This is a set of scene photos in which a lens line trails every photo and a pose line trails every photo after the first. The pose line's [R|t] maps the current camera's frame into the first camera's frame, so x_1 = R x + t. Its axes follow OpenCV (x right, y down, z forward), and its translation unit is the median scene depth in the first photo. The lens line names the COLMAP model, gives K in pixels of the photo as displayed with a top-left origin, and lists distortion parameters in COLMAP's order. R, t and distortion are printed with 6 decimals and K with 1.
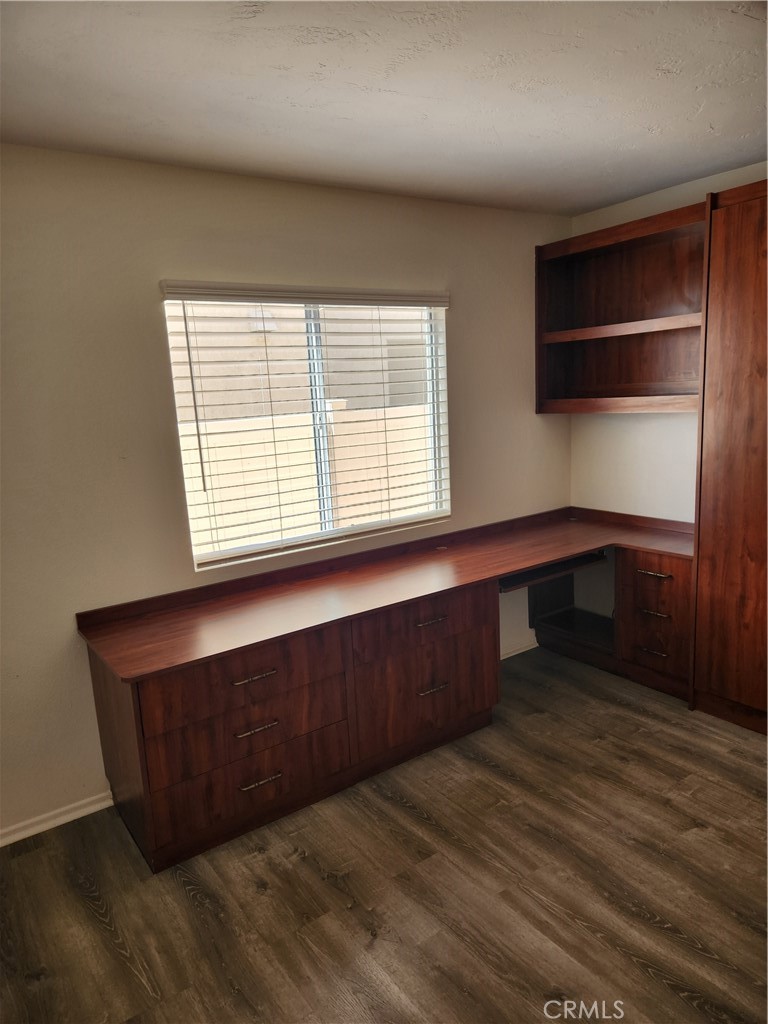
lens RADIAL K [[686.0, 0, 379.7], [0, 686.0, 518.2], [0, 0, 1]] dist [0.071654, -0.064942]
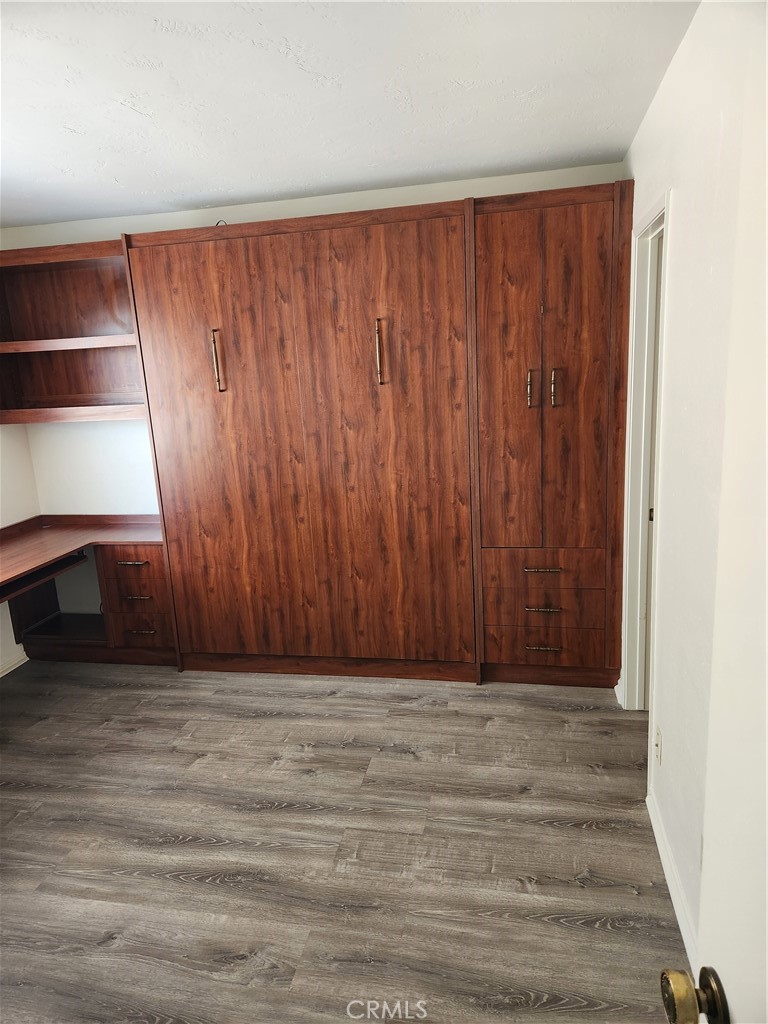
lens RADIAL K [[686.0, 0, 379.7], [0, 686.0, 518.2], [0, 0, 1]] dist [0.071654, -0.064942]
pose [[0.728221, -0.139662, 0.670961, -0.058567], [0.144043, 0.988338, 0.049388, 0.011237], [-0.670034, 0.060682, 0.739846, -0.110704]]
